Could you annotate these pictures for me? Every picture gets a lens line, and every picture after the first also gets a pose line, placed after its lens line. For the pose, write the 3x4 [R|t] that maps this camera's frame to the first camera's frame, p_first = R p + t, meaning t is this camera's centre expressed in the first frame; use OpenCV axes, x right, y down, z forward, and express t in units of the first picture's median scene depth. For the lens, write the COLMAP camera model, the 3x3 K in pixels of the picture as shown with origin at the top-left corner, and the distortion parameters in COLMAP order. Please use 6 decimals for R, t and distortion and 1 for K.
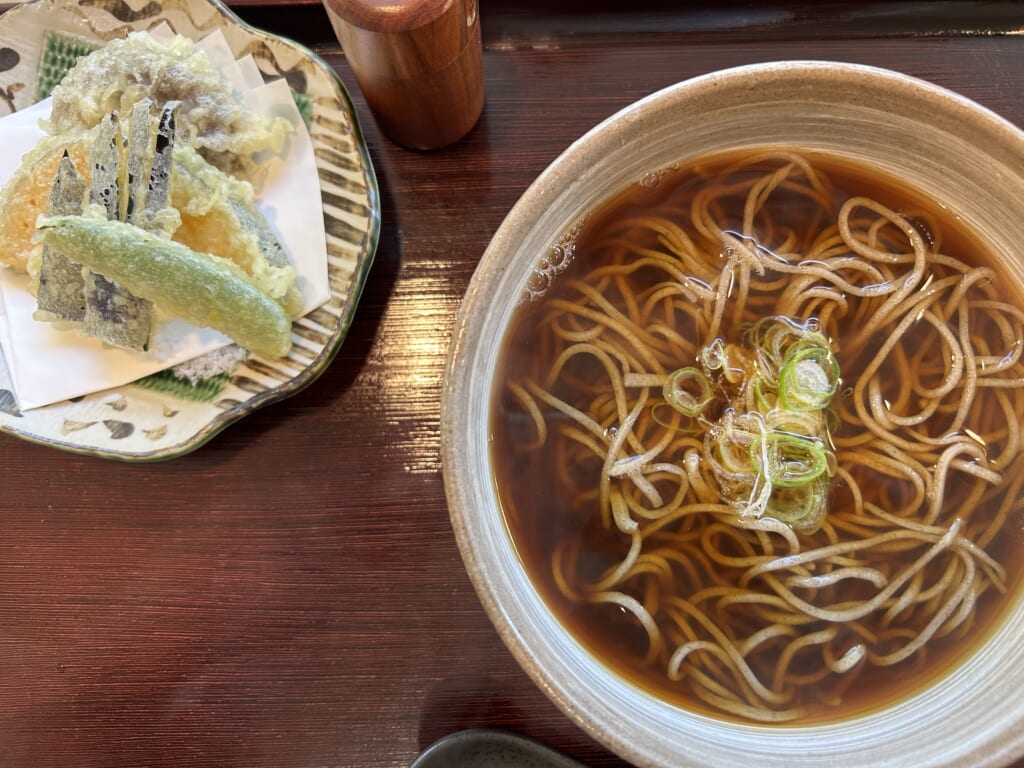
lens RADIAL K [[773.6, 0, 512.0], [0, 773.6, 384.0], [0, 0, 1]] dist [-0.000981, -0.011757]
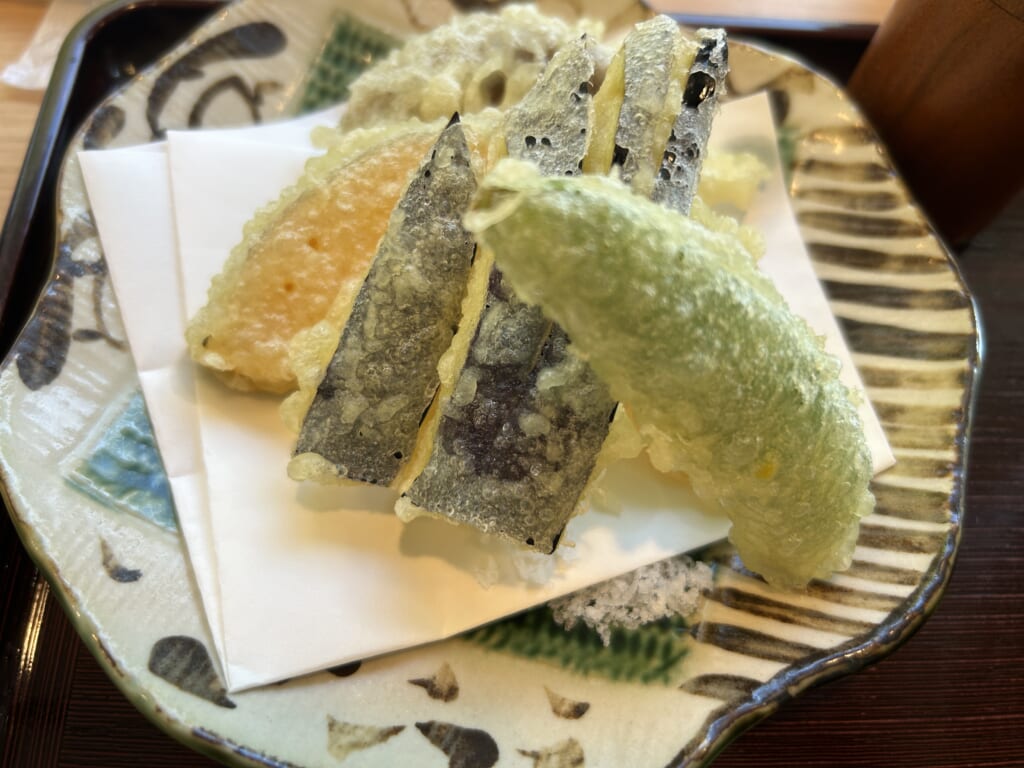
lens RADIAL K [[819.5, 0, 511.1], [0, 819.5, 400.9], [0, 0, 1]] dist [0.002176, -0.108862]
pose [[0.996976, 0.044890, 0.063438, -0.513346], [-0.019630, 0.935293, -0.353329, 0.039214], [-0.075194, 0.351015, 0.933346, 0.528067]]
